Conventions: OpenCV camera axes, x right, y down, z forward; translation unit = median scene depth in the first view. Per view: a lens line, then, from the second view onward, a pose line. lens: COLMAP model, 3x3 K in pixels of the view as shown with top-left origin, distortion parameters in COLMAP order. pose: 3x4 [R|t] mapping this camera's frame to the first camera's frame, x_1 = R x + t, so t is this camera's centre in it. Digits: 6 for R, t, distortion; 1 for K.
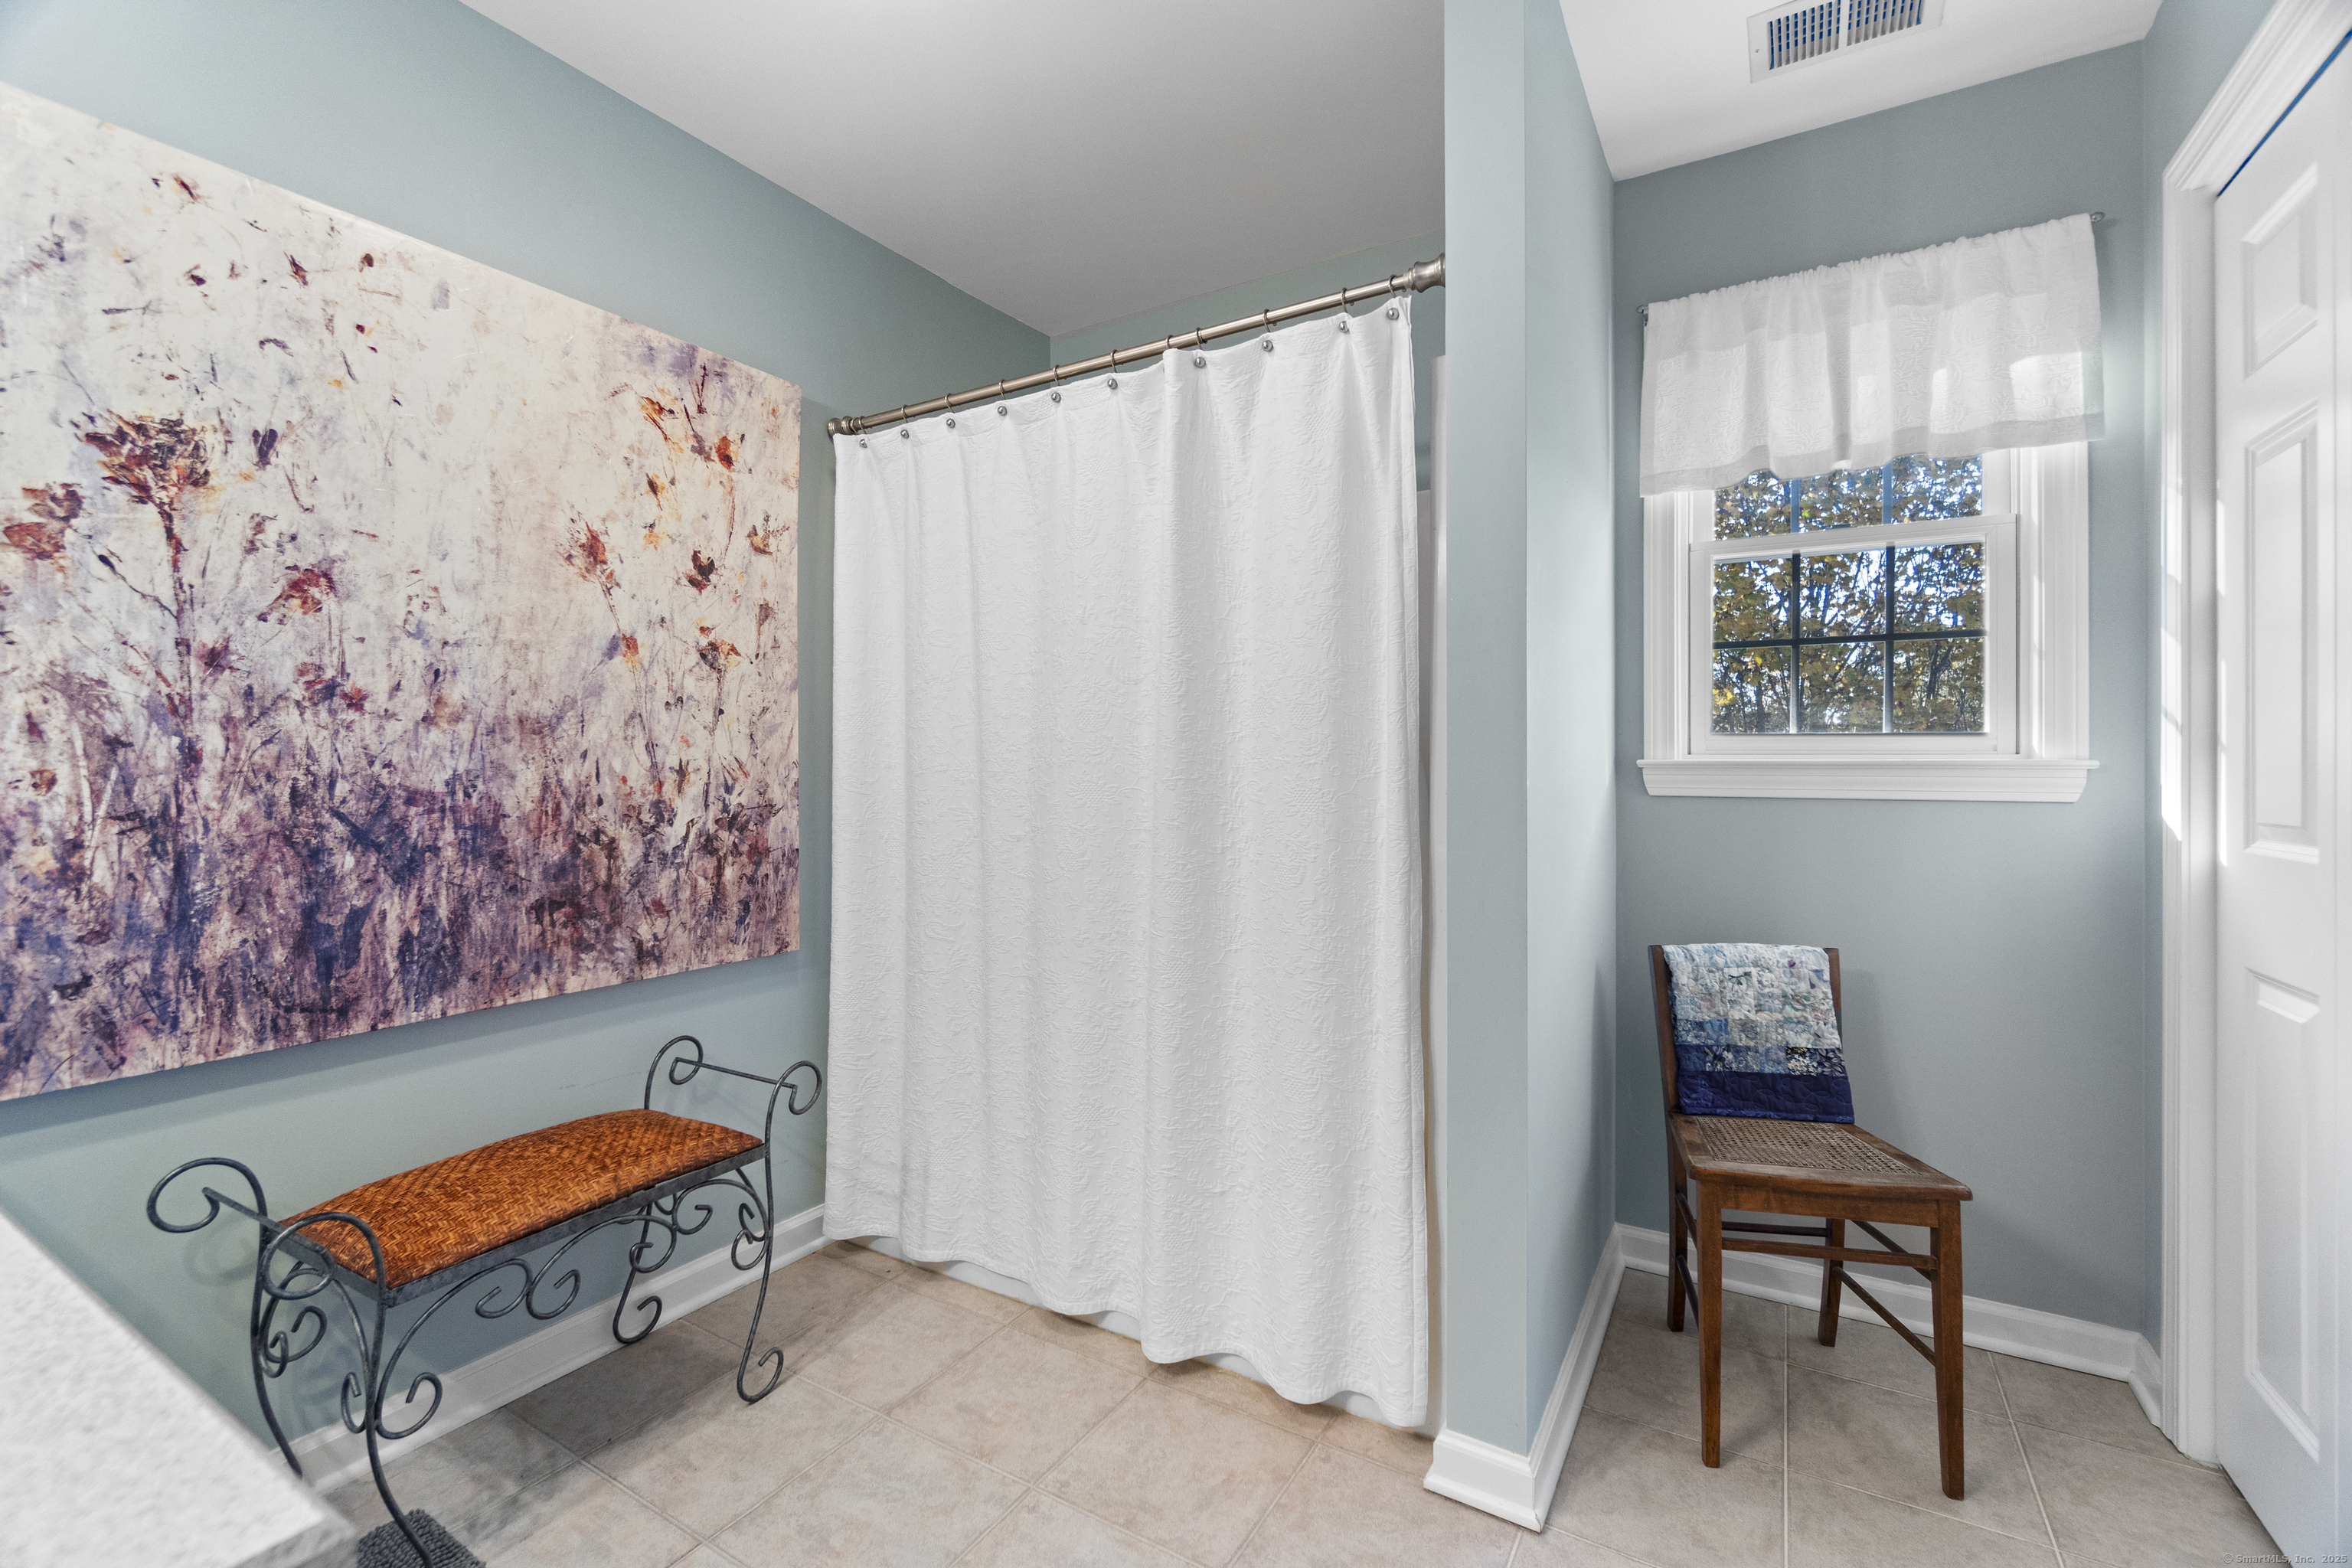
lens RADIAL K [[1015.9, 0, 1177.5], [0, 1015.9, 775.2], [0, 0, 1]] dist [-0.002936, 0.000804]
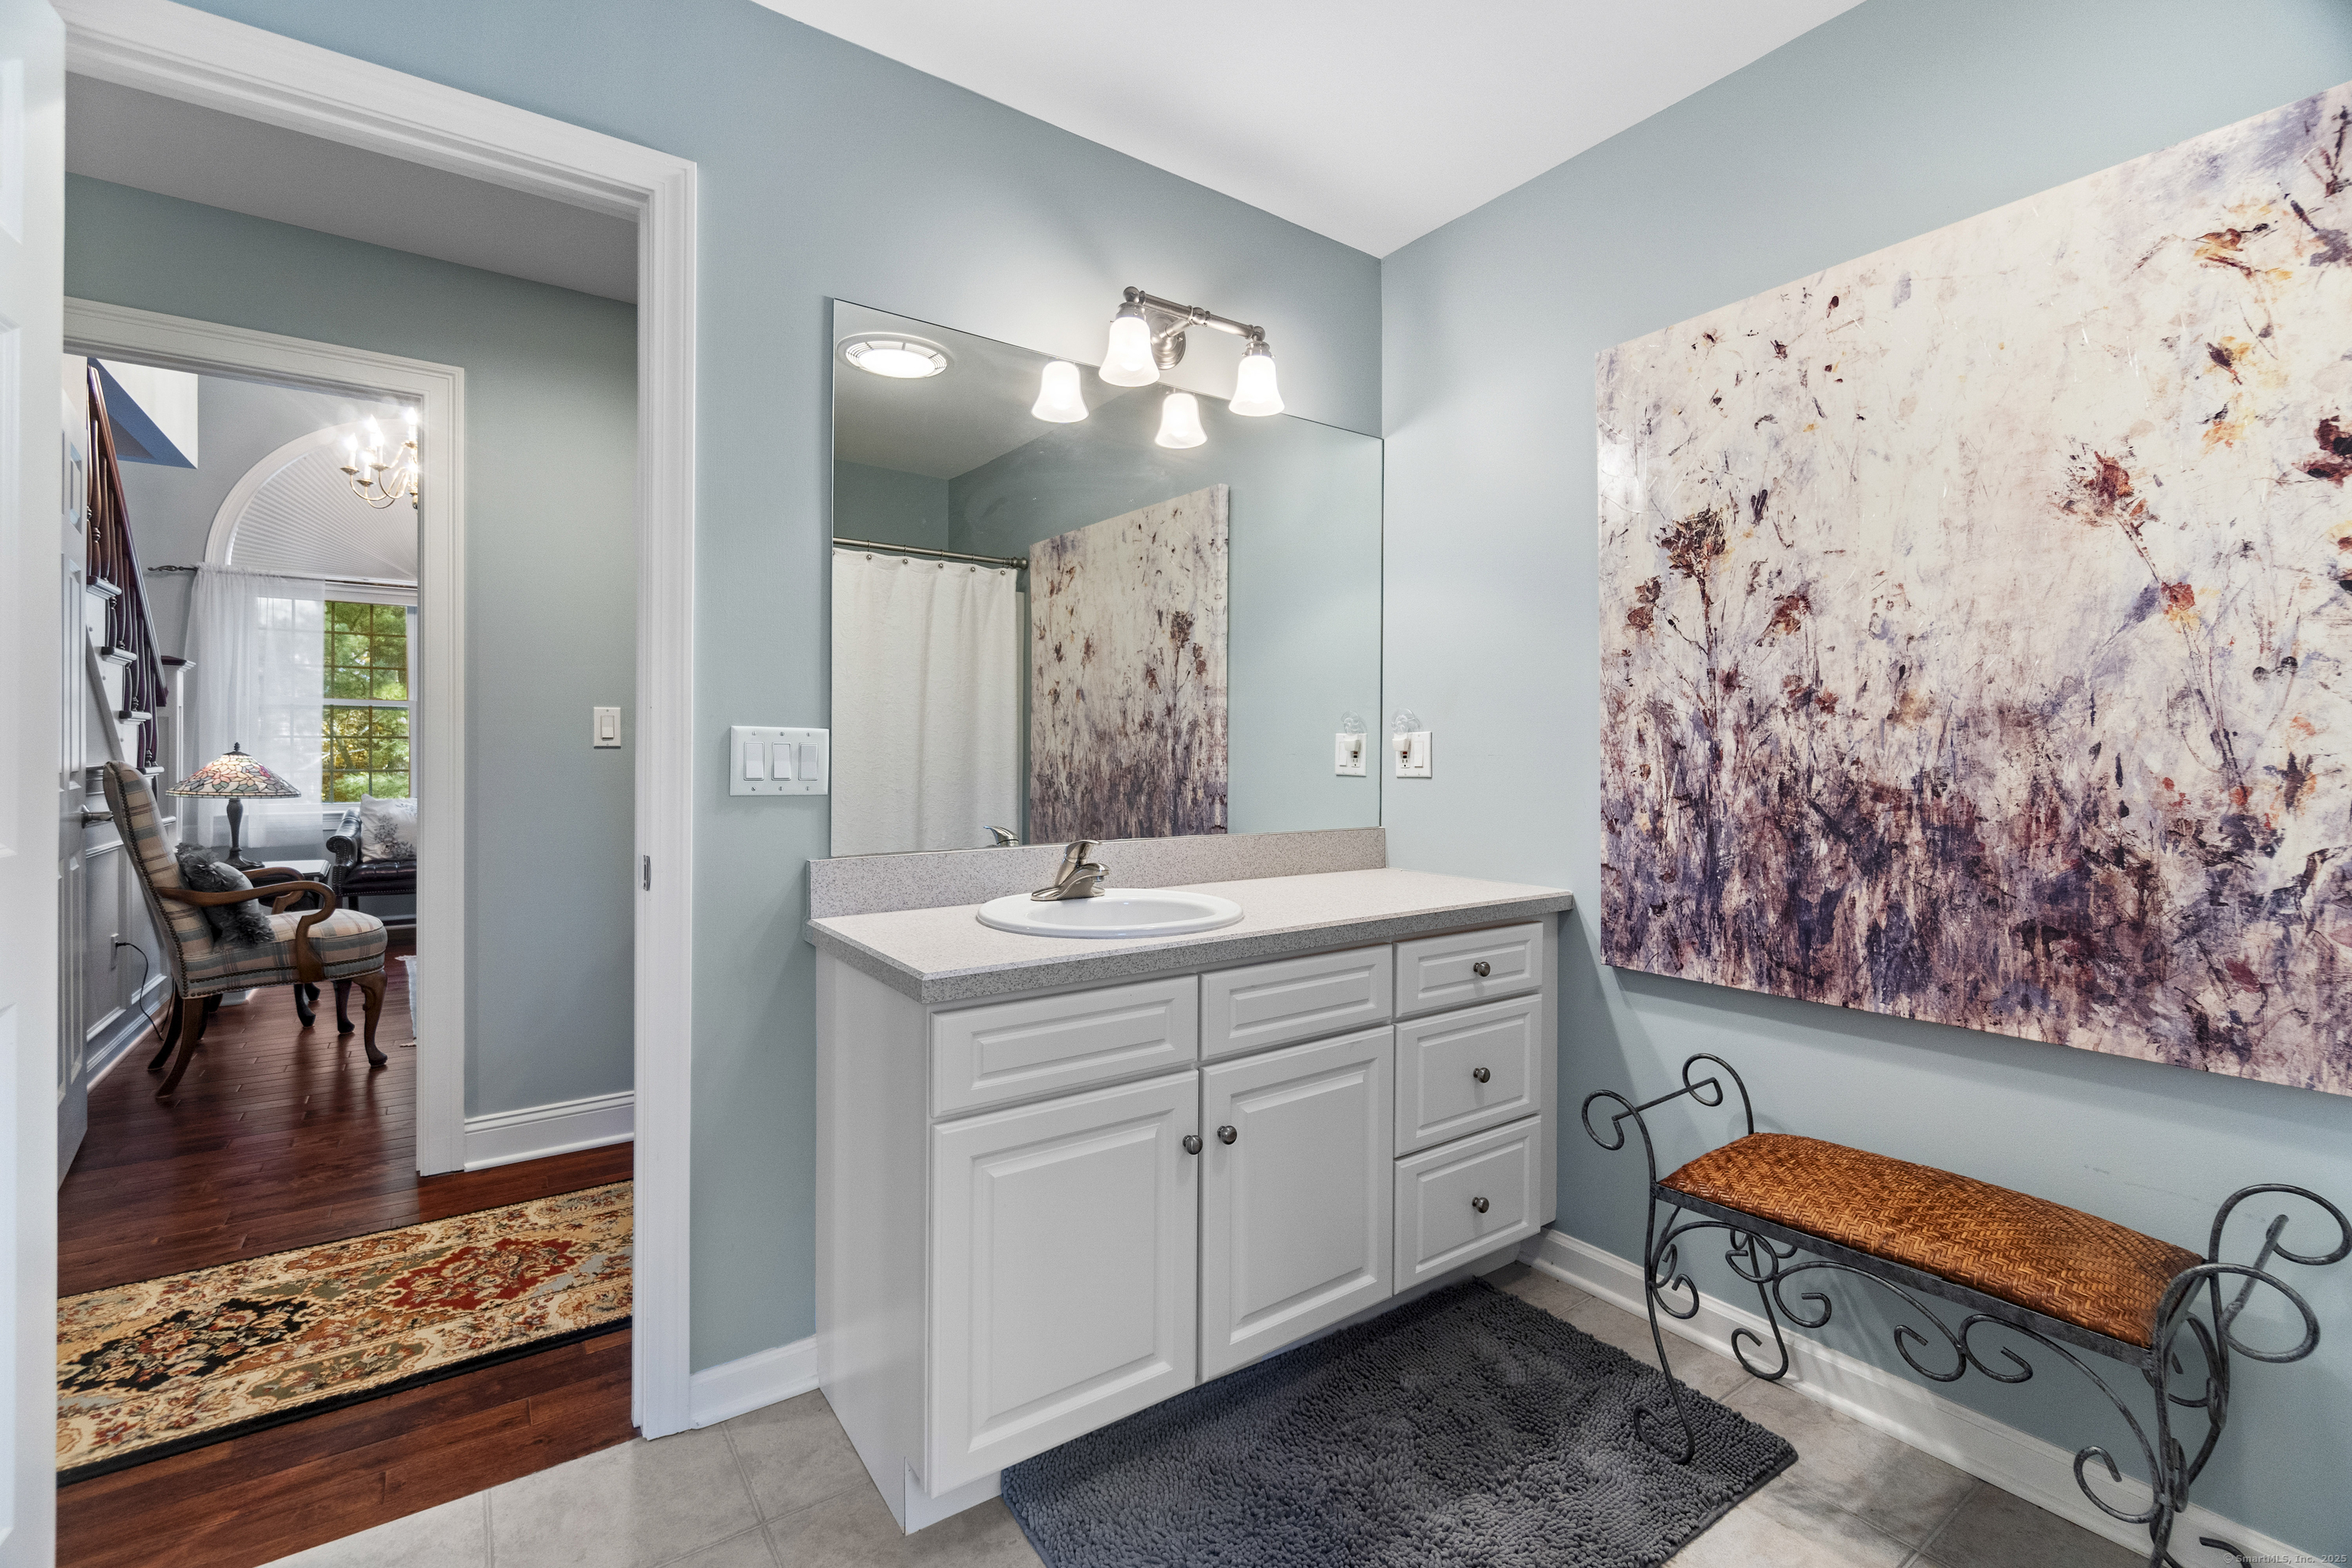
lens RADIAL K [[1015.9, 0, 1171.1], [0, 1015.9, 767.8], [0, 0, 1]] dist [-0.002936, 0.000804]
pose [[-0.403625, 0.004745, -0.914912, 0.484241], [-0.012975, 0.999856, 0.010909, -0.006219], [0.914832, 0.016274, -0.403506, 0.769410]]
